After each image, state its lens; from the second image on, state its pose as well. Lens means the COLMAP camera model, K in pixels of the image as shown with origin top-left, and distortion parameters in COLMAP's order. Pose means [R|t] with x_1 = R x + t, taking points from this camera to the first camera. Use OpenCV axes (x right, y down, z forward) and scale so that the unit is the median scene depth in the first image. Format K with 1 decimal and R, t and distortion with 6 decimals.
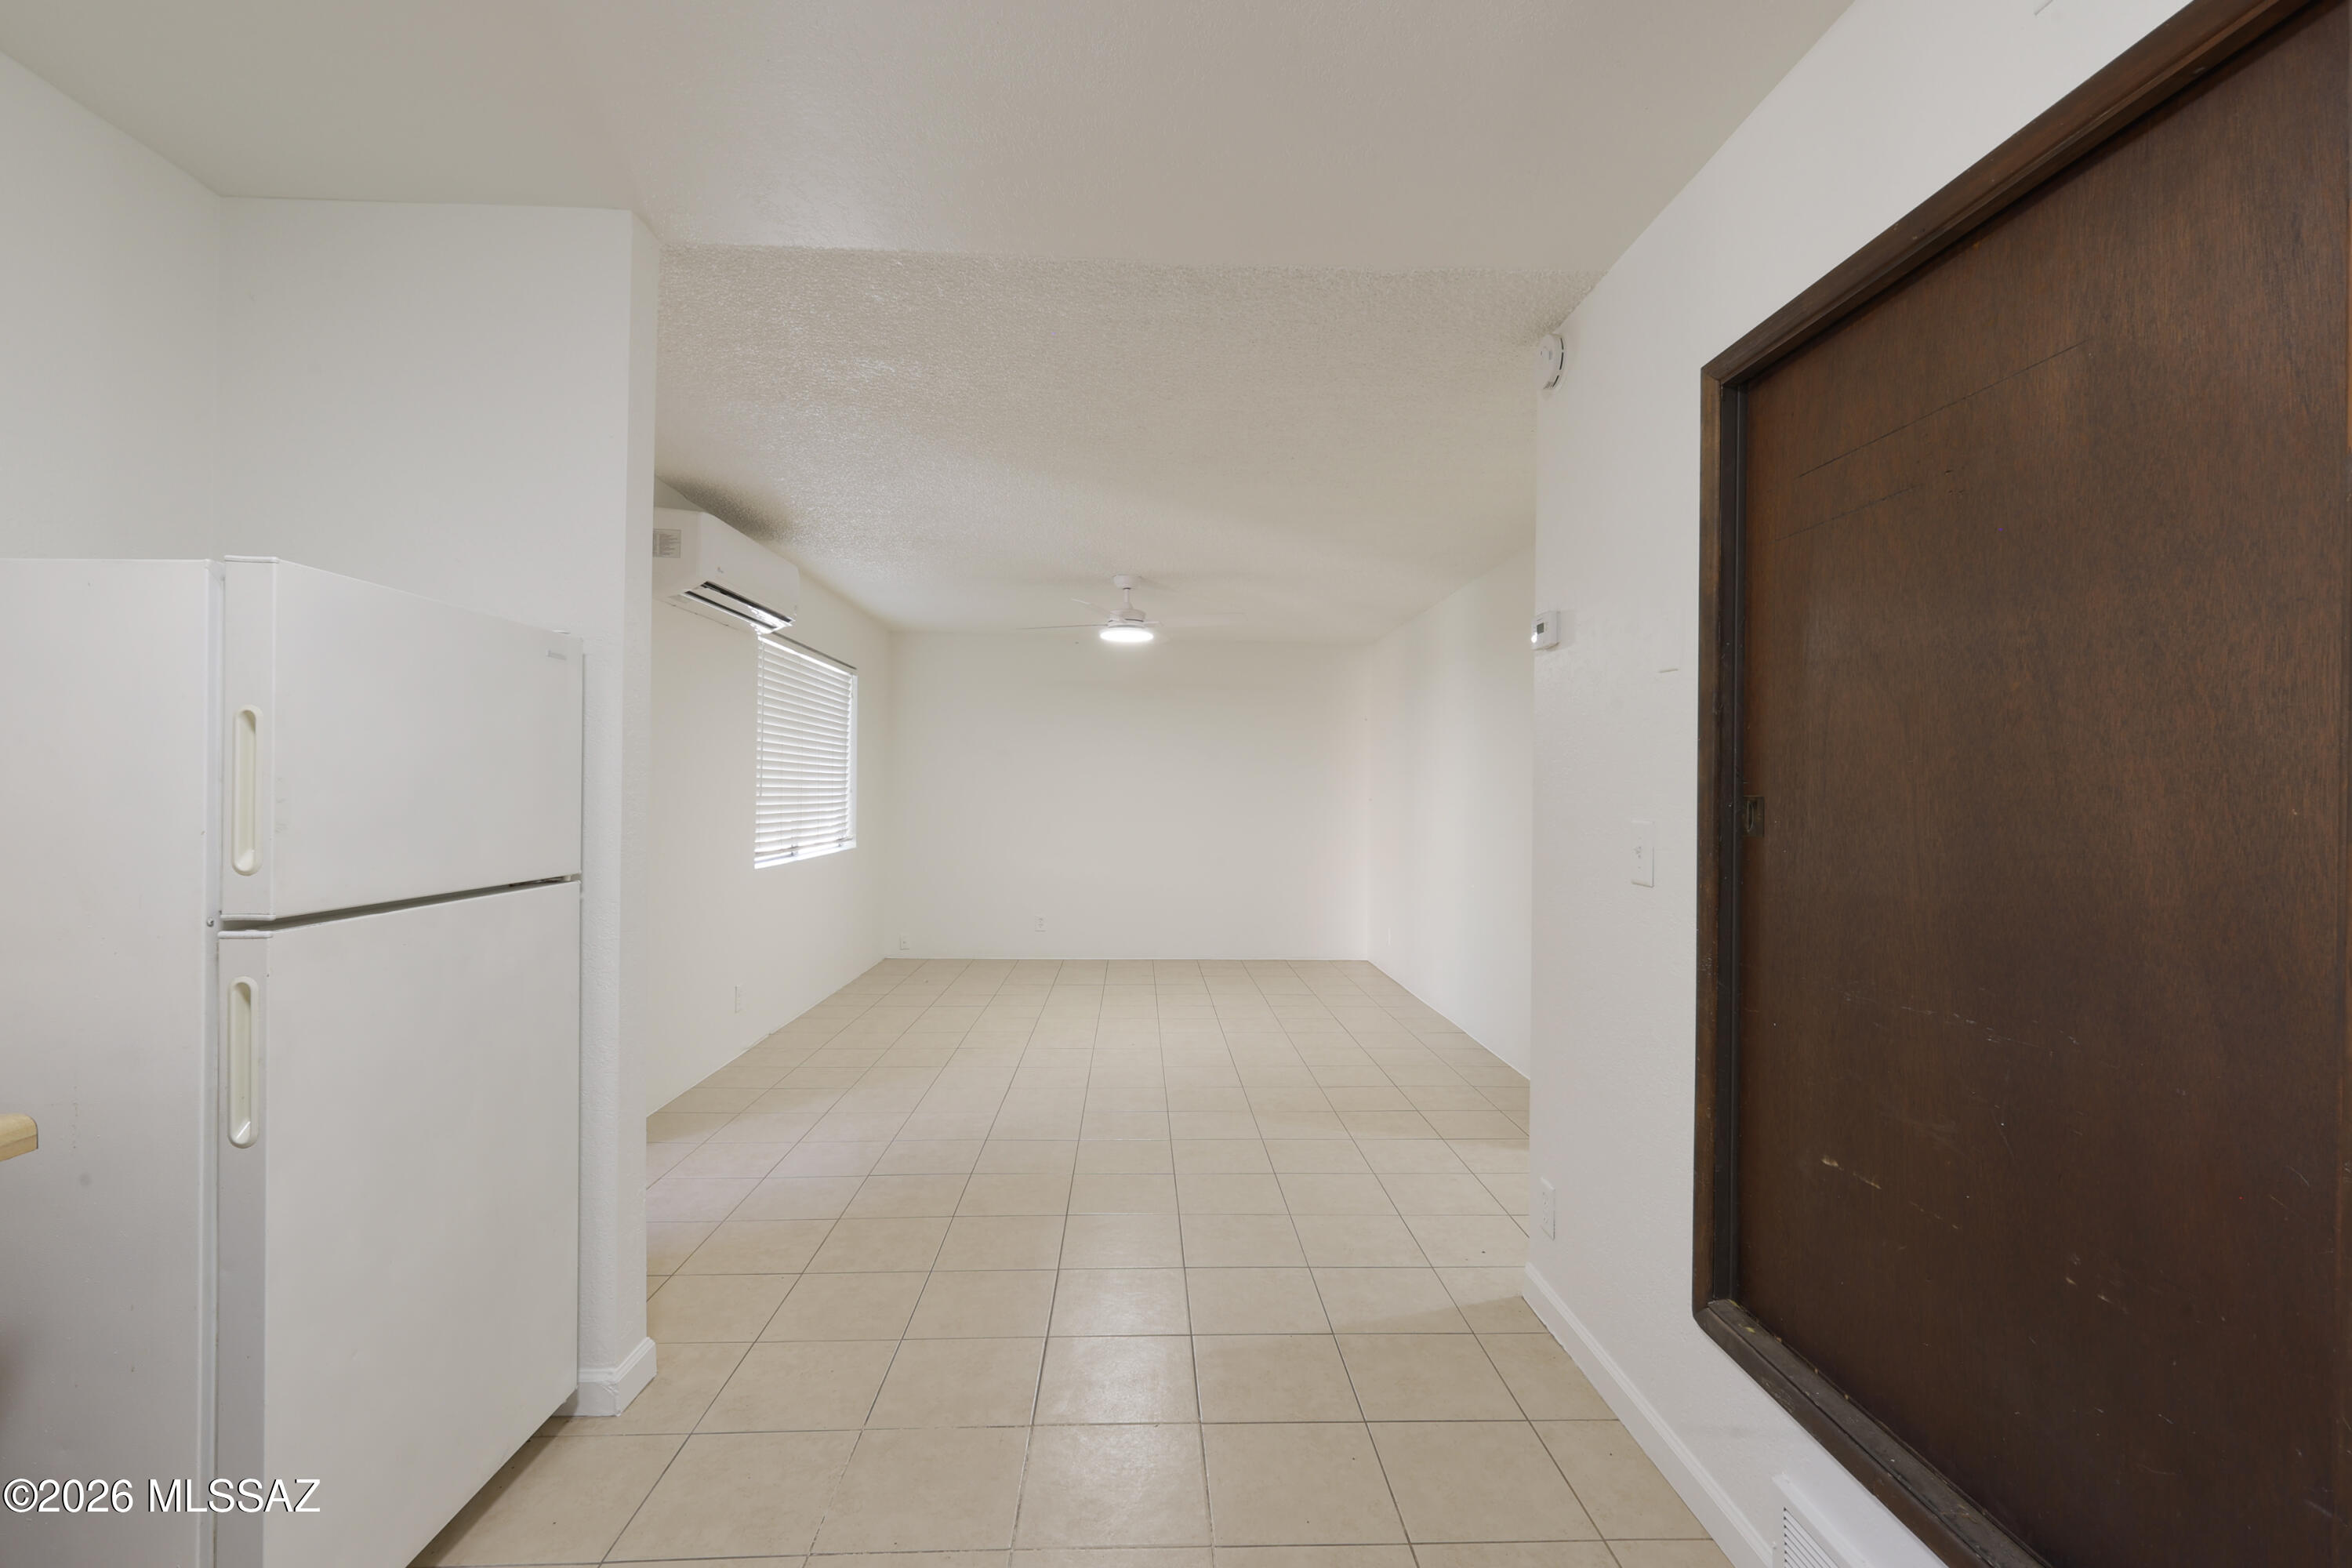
lens RADIAL K [[1010.9, 0, 1174.5], [0, 1010.9, 786.9], [0, 0, 1]] dist [0.003844, 0.000069]
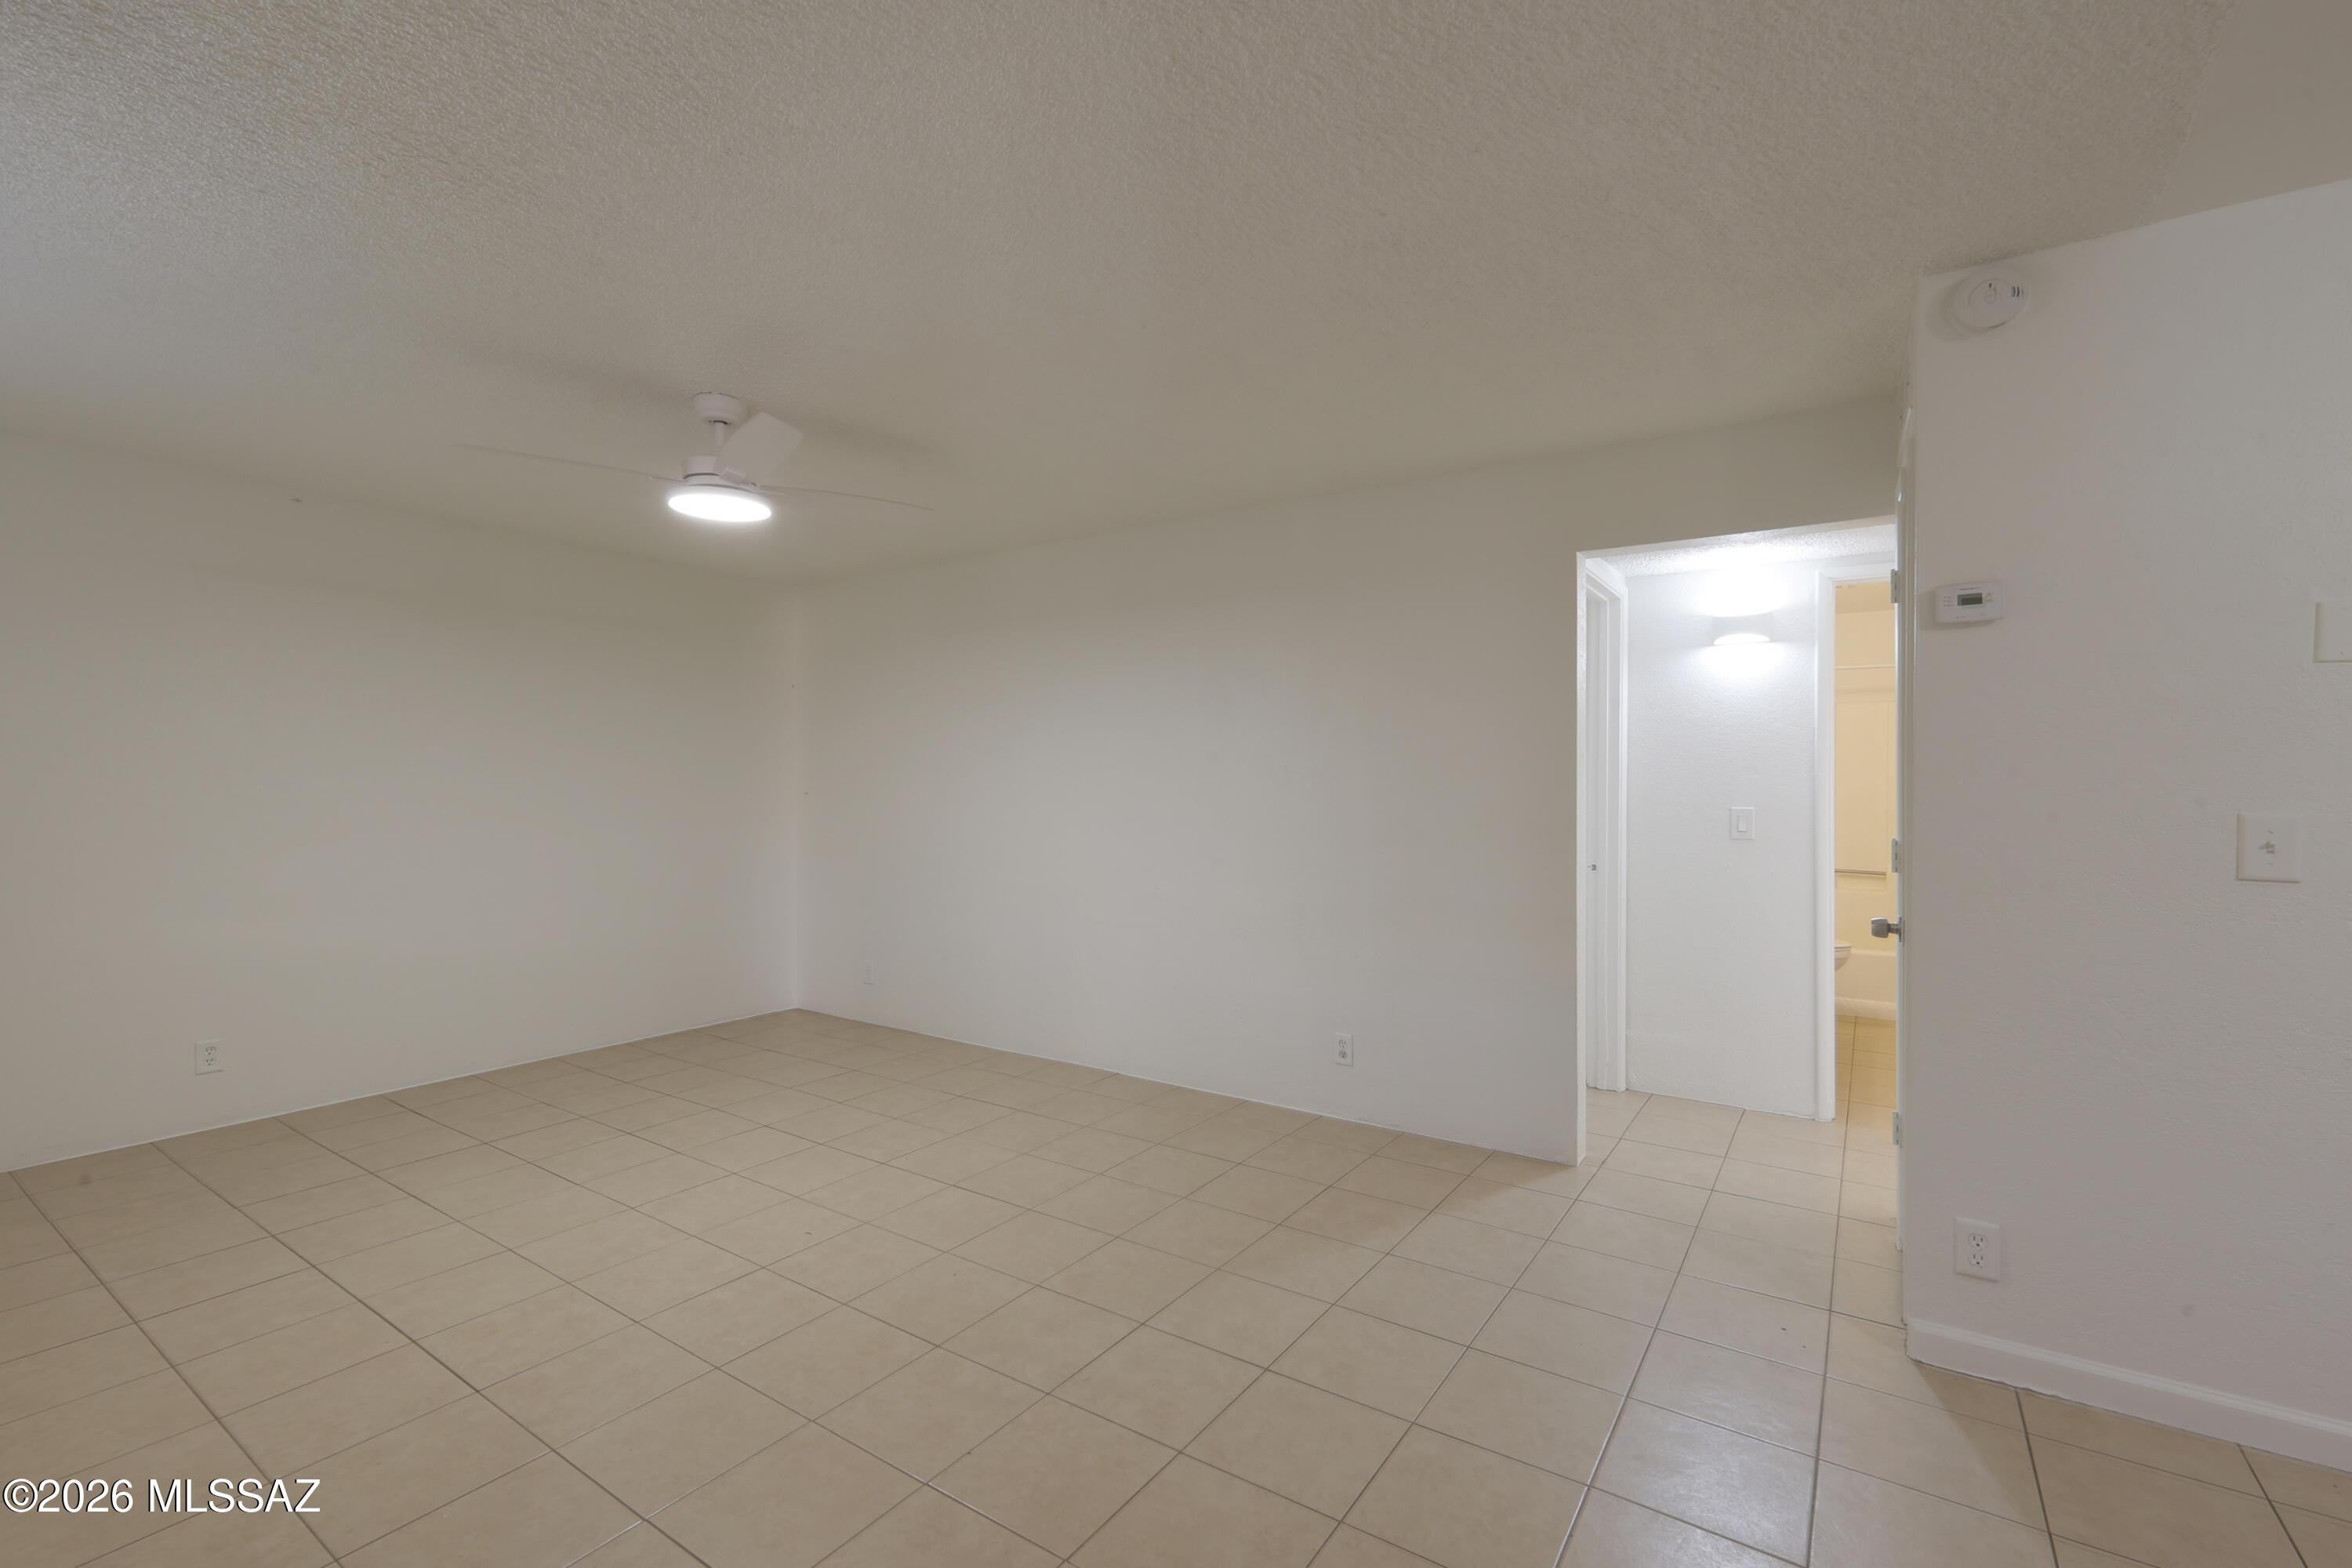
lens RADIAL K [[1010.9, 0, 1178.1], [0, 1010.9, 786.8], [0, 0, 1]] dist [0.003844, 0.000069]
pose [[0.594430, -0.001264, 0.804147, -0.425204], [-0.000277, 0.999998, 0.001777, 0.009307], [-0.804147, -0.001279, 0.594428, 0.585306]]
